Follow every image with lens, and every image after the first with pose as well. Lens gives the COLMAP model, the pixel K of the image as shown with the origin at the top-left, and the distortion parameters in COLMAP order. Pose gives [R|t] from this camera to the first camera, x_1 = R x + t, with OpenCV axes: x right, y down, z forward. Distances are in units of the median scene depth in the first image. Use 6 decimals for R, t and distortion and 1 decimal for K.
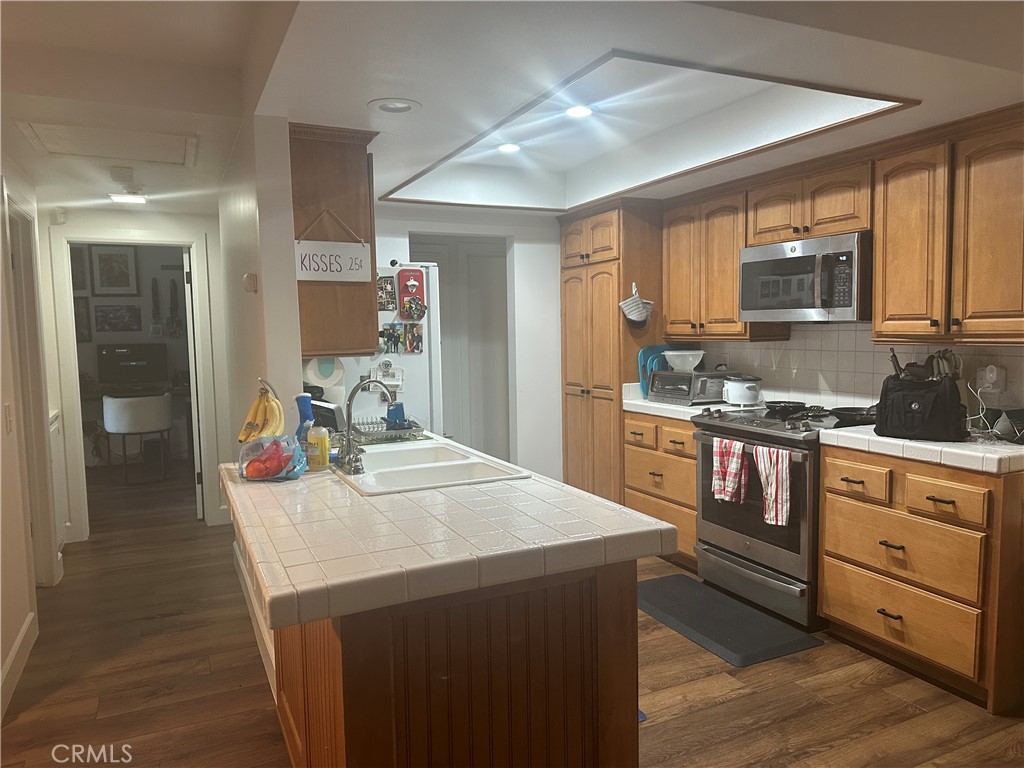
lens RADIAL K [[732.9, 0, 508.4], [0, 732.9, 387.5], [0, 0, 1]] dist [0.093376, -0.124399]
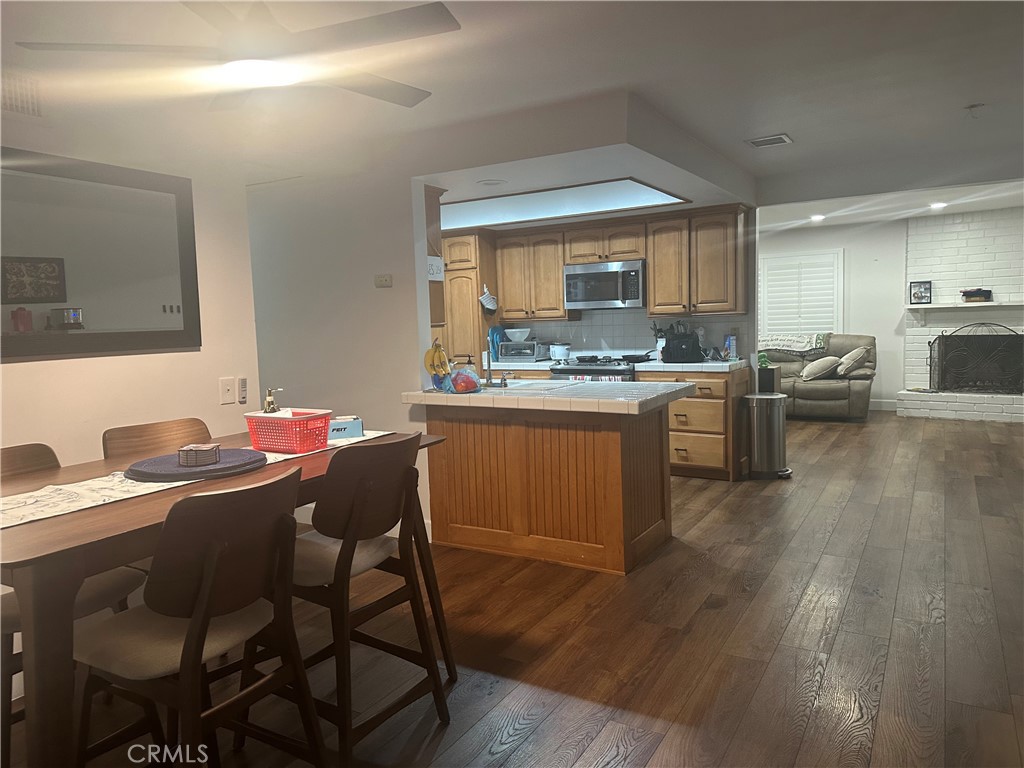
lens RADIAL K [[715.7, 0, 506.1], [0, 715.7, 383.9], [0, 0, 1]] dist [0.089557, -0.113184]
pose [[0.832665, -0.052024, 0.551328, -0.728129], [0.059827, 0.998201, 0.003835, 0.068919], [-0.550536, 0.029791, 0.834280, -0.288669]]
